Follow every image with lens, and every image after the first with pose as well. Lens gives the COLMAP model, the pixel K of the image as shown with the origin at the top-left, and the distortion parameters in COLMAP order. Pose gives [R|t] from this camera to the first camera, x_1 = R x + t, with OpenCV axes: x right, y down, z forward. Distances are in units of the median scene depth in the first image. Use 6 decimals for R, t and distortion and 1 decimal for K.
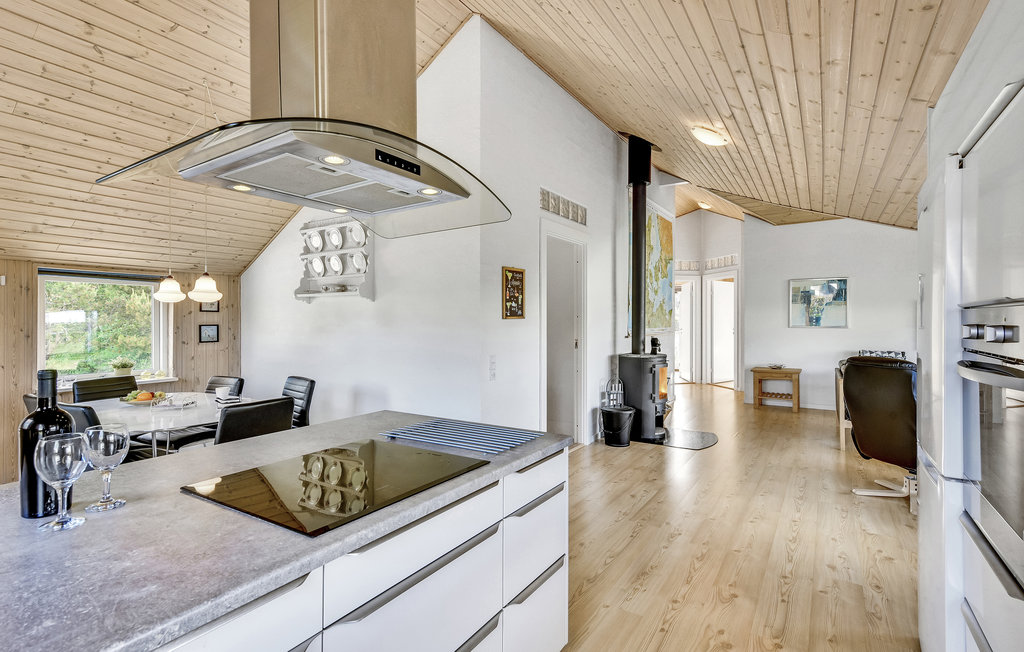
lens RADIAL K [[499.0, 0, 486.2], [0, 499.0, 326.5], [0, 0, 1]] dist [0.034326, 0.000033]
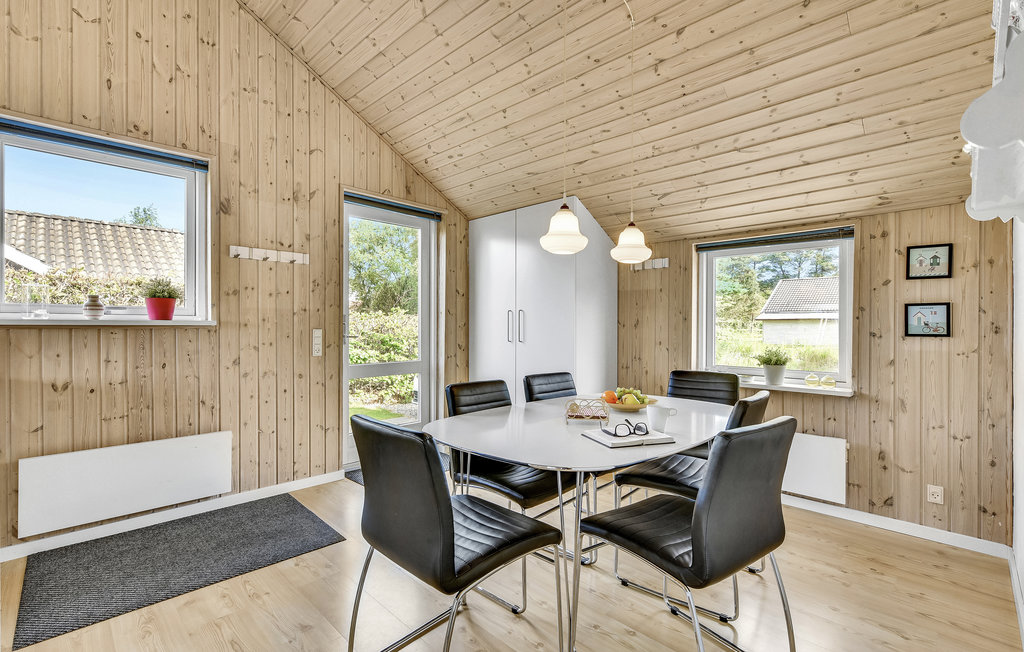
lens RADIAL K [[466.7, 0, 512.0], [0, 466.7, 326.0], [0, 0, 1]] dist [0.001013, -0.000569]
pose [[-0.174333, 0.008487, -0.984650, 0.007308], [-0.012543, 0.999863, 0.010839, 0.026221], [0.984607, 0.014240, -0.174203, 0.842873]]
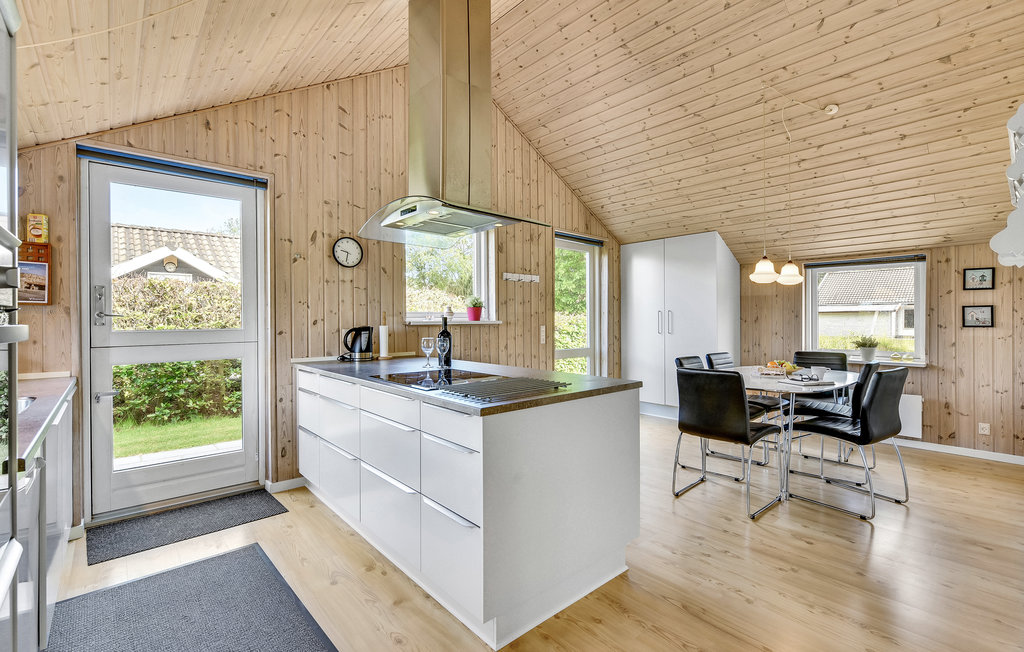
lens RADIAL K [[458.8, 0, 510.7], [0, 458.8, 321.0], [0, 0, 1]] dist [-0.003937, 0.000037]
pose [[-0.244096, 0.010973, -0.969689, 0.446434], [-0.002727, 0.999924, 0.012002, 0.018888], [0.969747, 0.005573, -0.244048, 0.575404]]
